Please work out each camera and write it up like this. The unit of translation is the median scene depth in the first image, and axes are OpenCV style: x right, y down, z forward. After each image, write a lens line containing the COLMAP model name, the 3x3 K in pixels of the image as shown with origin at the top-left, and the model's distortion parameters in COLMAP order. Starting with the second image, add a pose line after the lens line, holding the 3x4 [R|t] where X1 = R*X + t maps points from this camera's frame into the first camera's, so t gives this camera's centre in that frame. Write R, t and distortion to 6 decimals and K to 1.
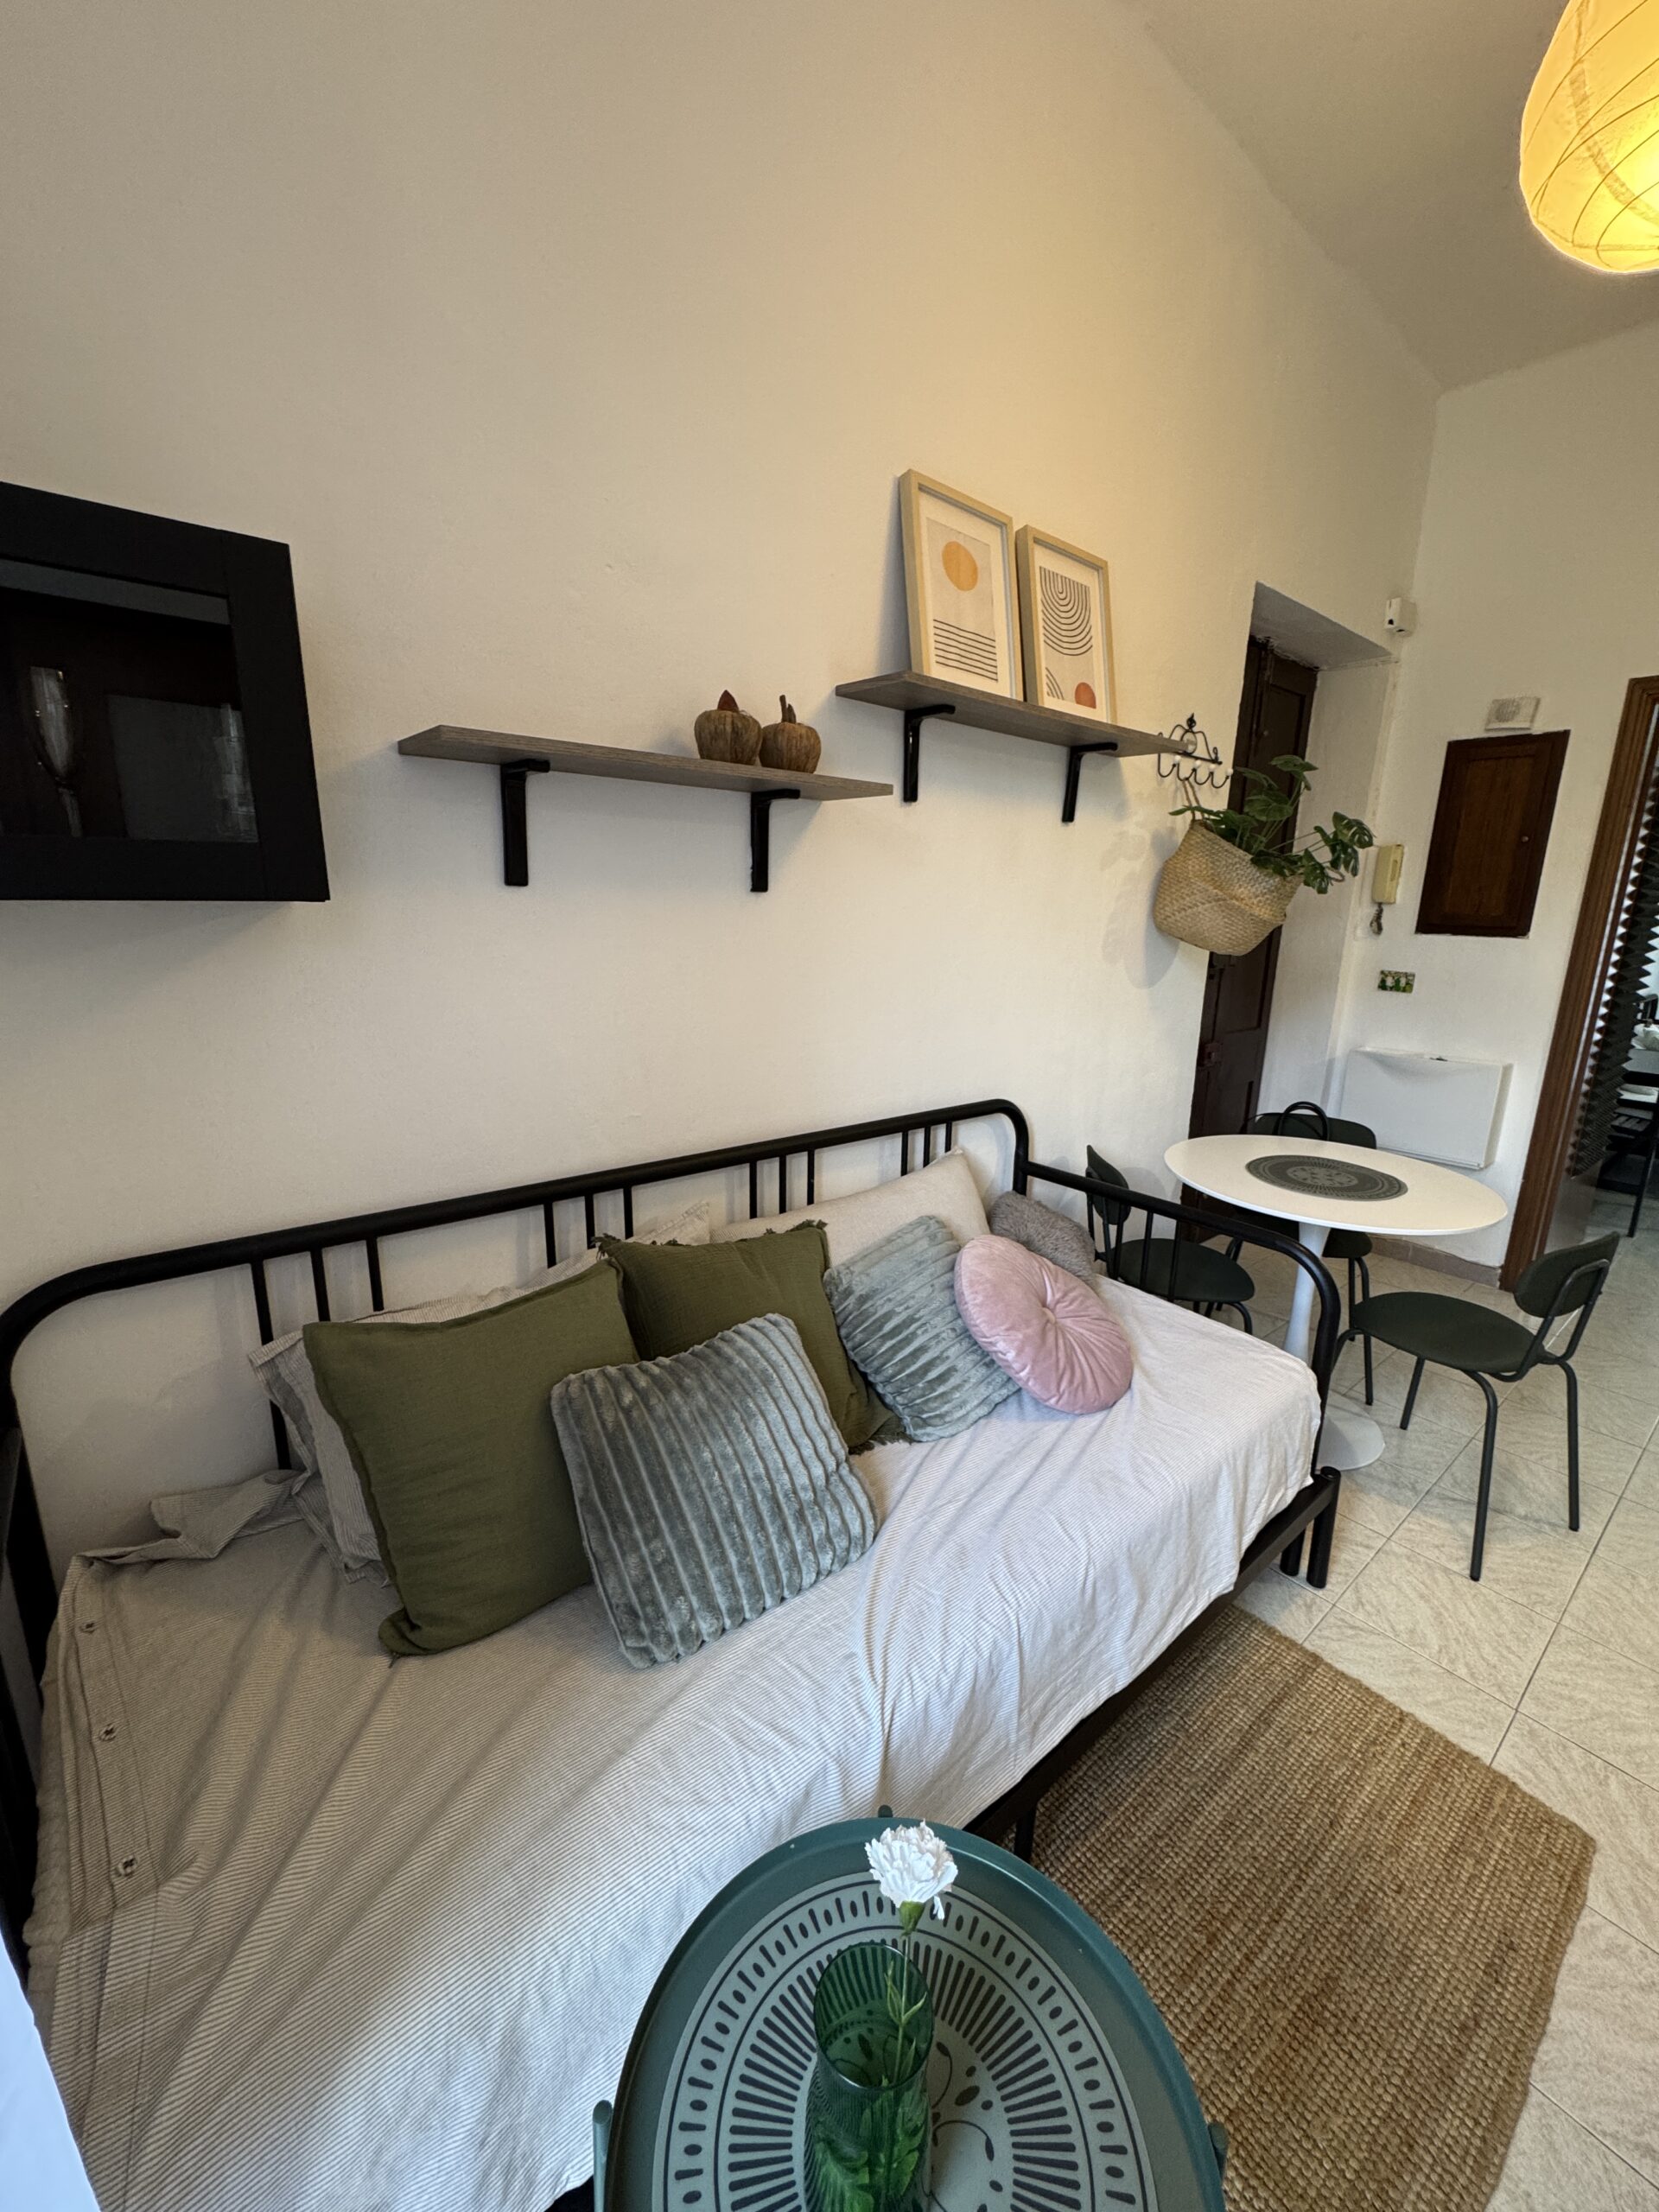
lens RADIAL K [[882.4, 0, 833.2], [0, 882.4, 1103.1], [0, 0, 1]] dist [-0.002964, 0.000691]
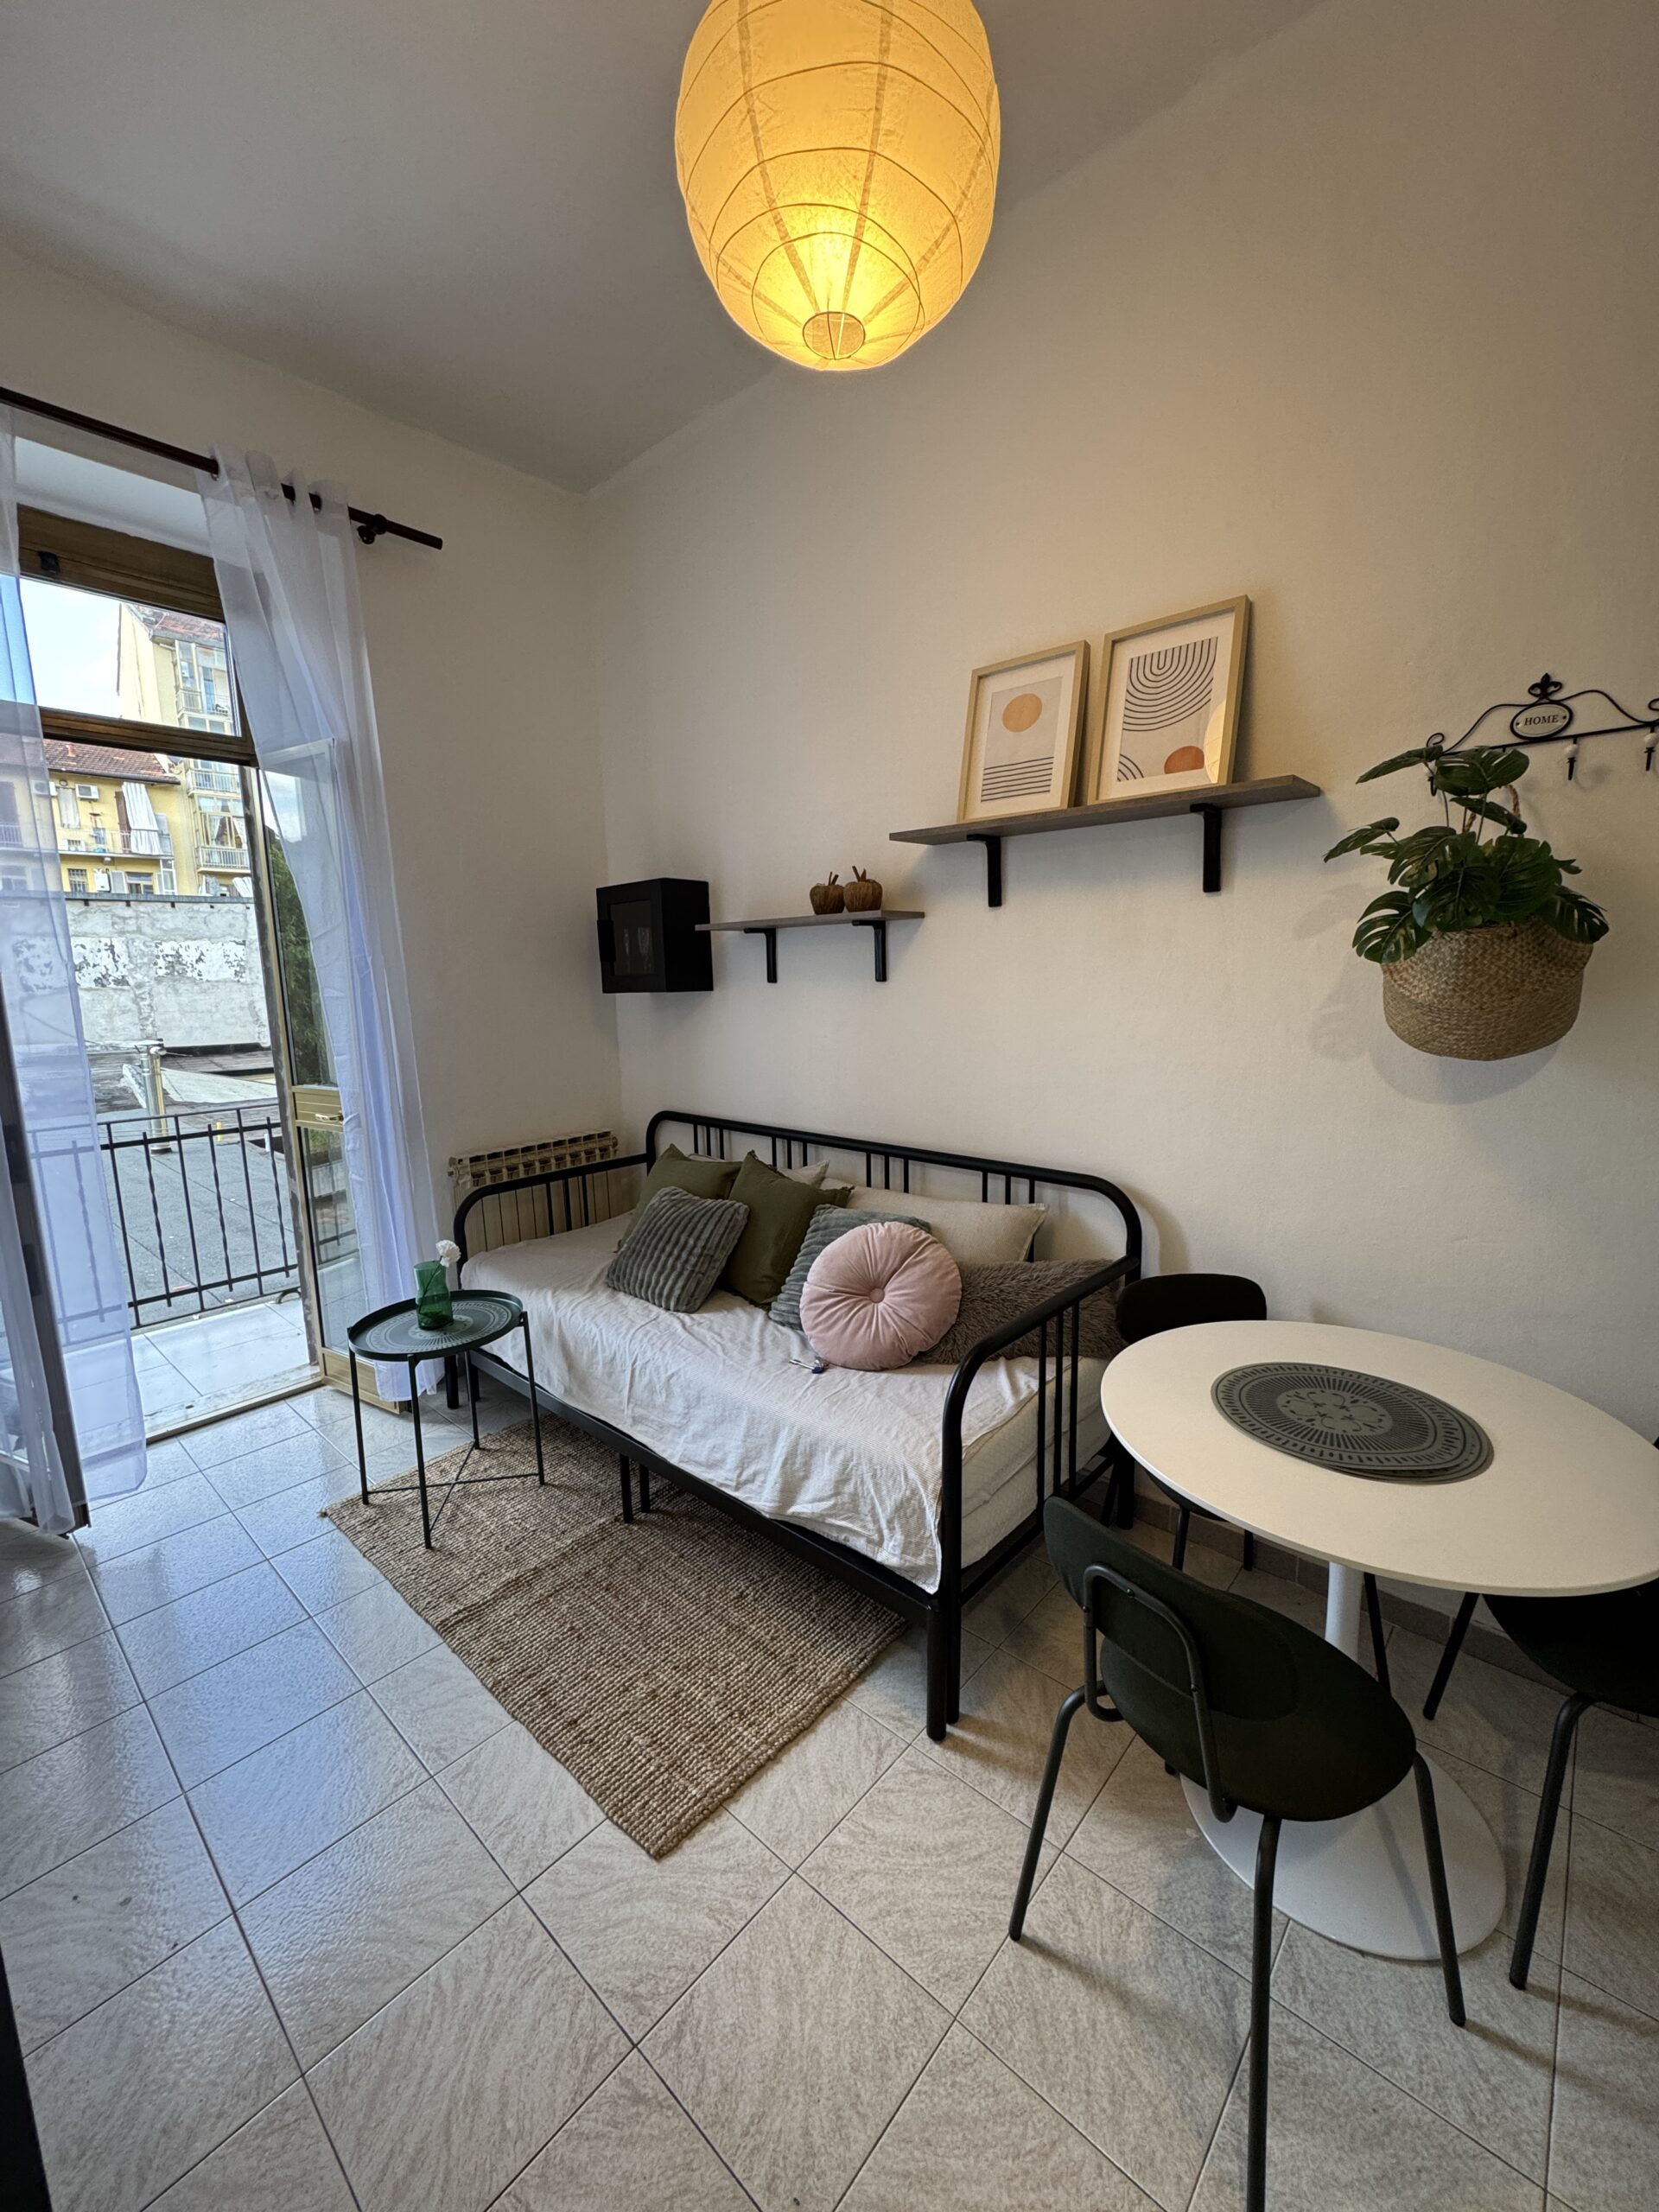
lens RADIAL K [[877.9, 0, 829.7], [0, 877.9, 1107.9], [0, 0, 1]] dist [-0.007321, 0.000174]
pose [[0.135440, 0.126504, -0.982676, 1.326109], [-0.200200, 0.974851, 0.097903, -0.139681], [0.970348, 0.183472, 0.157360, 0.635126]]
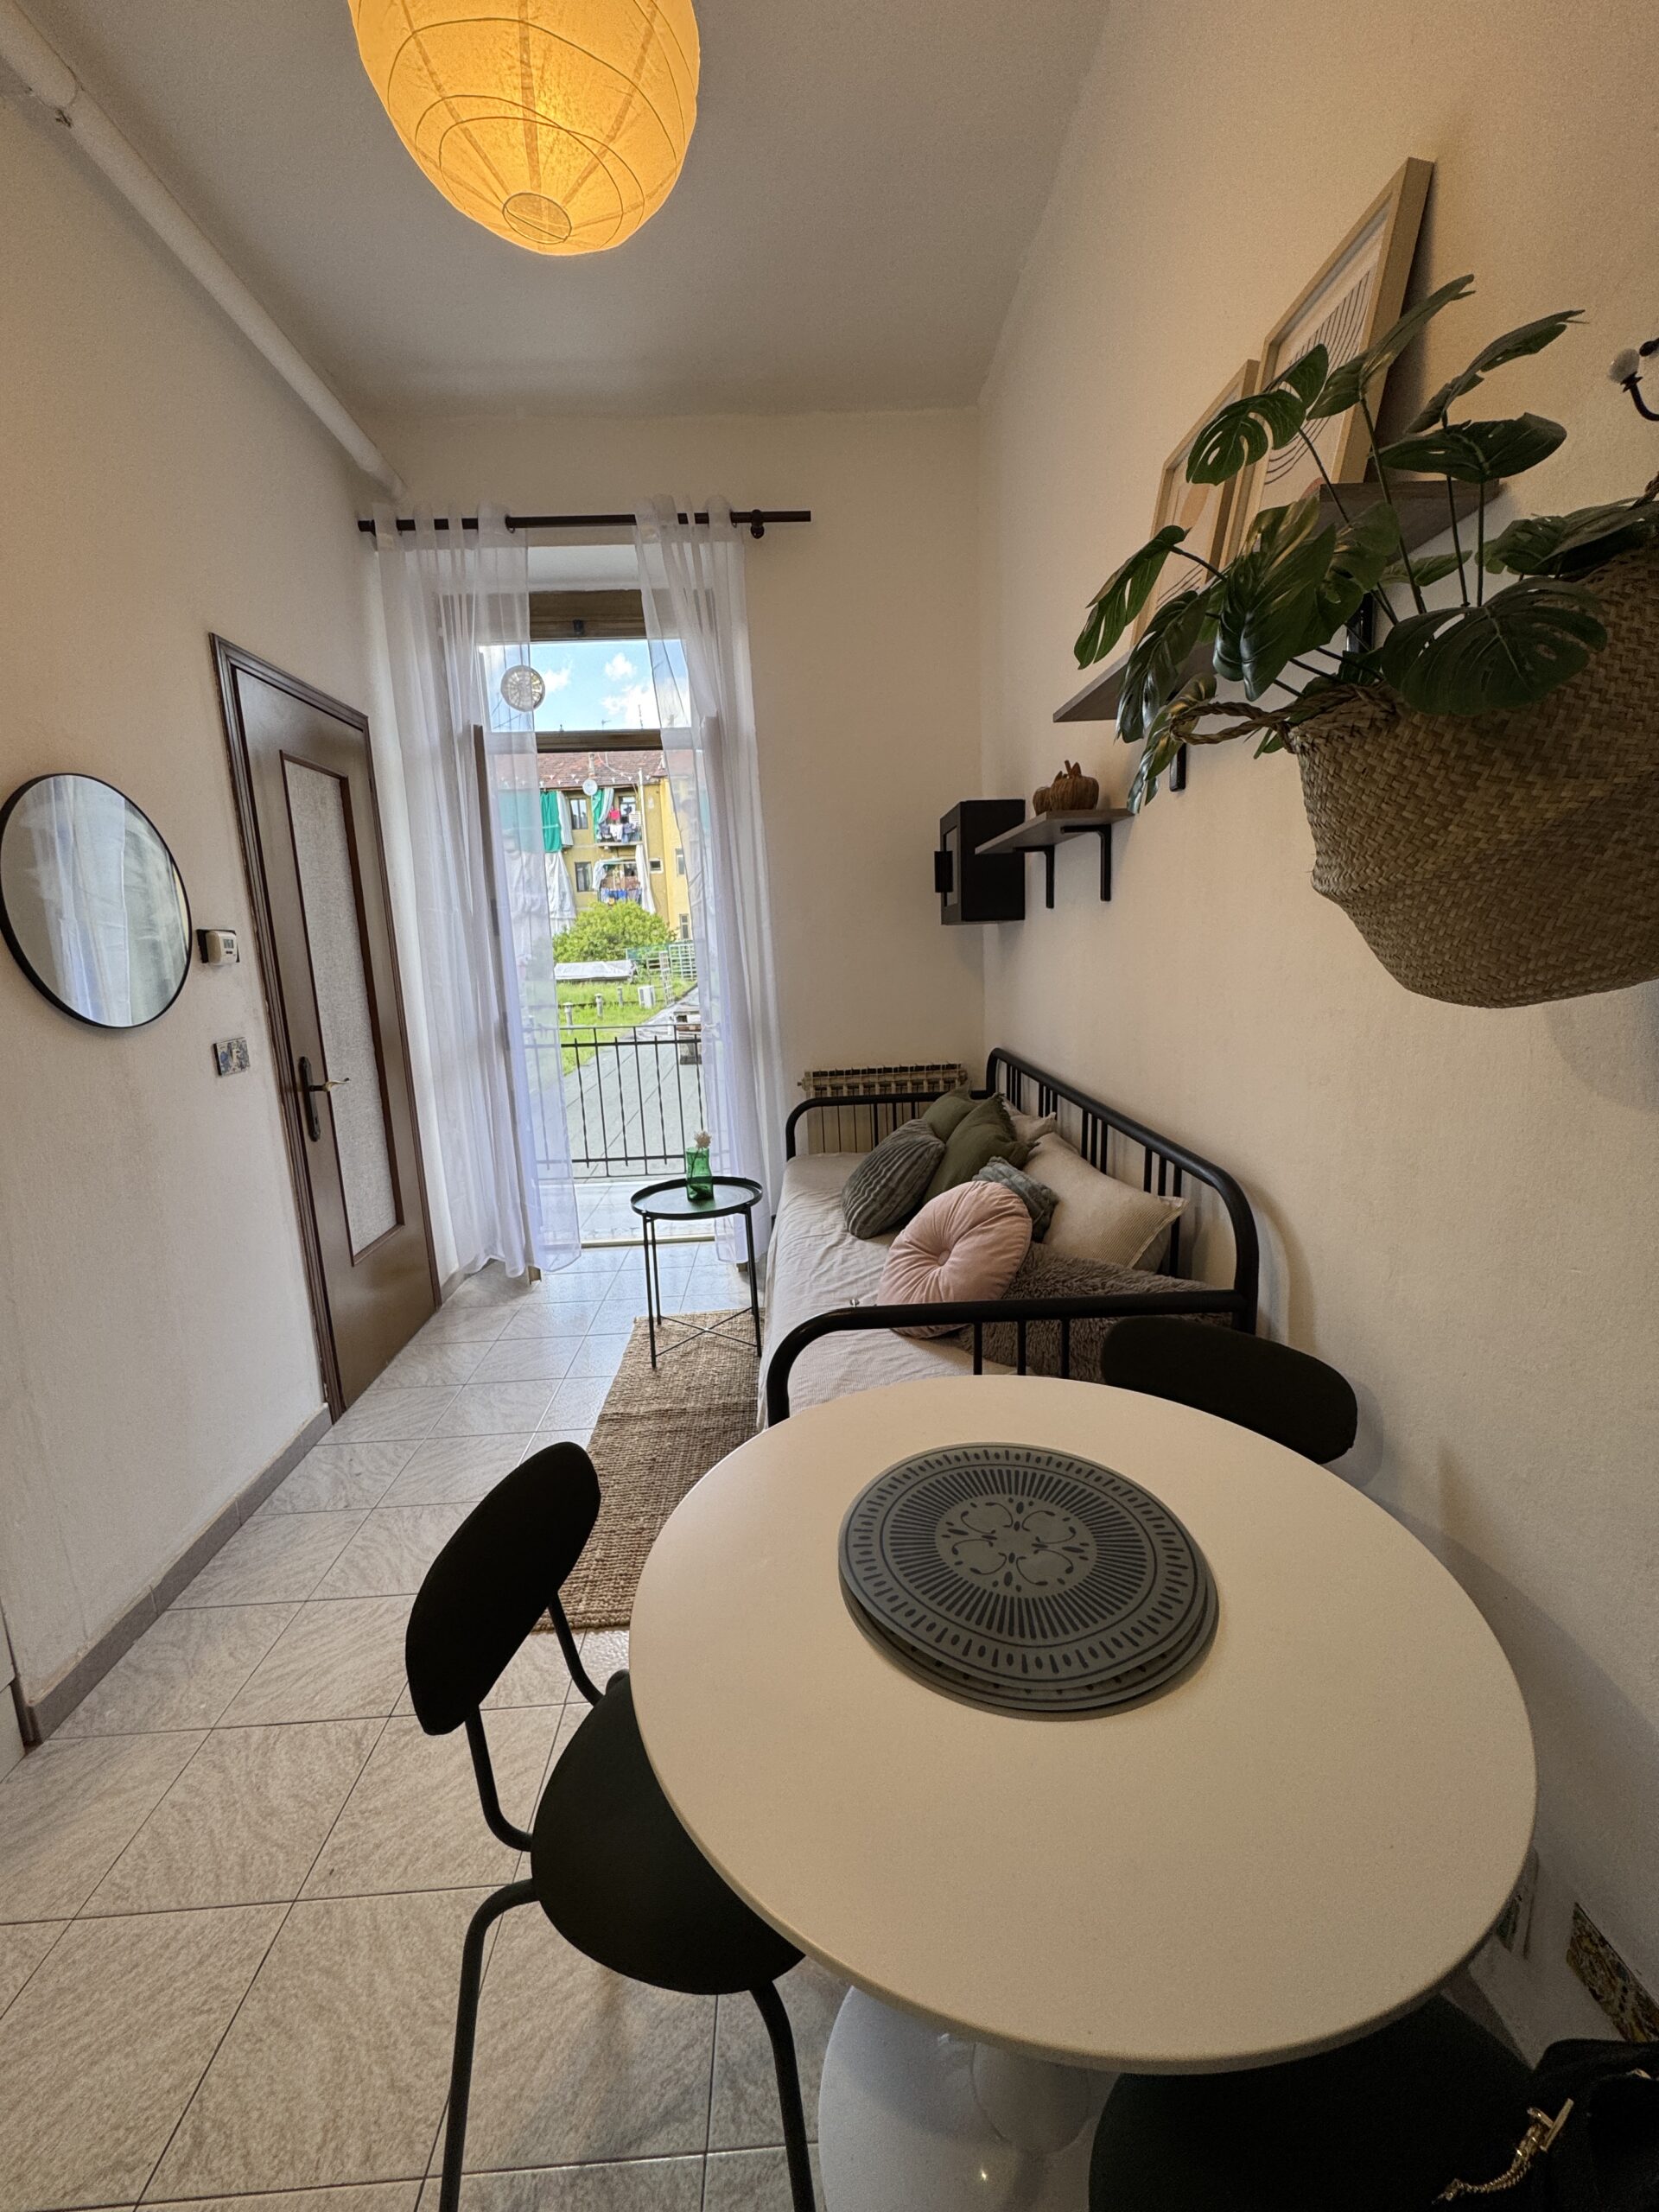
lens RADIAL K [[878.8, 0, 830.0], [0, 878.8, 1104.7], [0, 0, 1]] dist [-0.003654, 0.000125]
pose [[-0.613040, 0.145339, -0.776568, 1.078453], [-0.155894, 0.941355, 0.299245, -0.252025], [0.774519, 0.304511, -0.554431, 1.337602]]
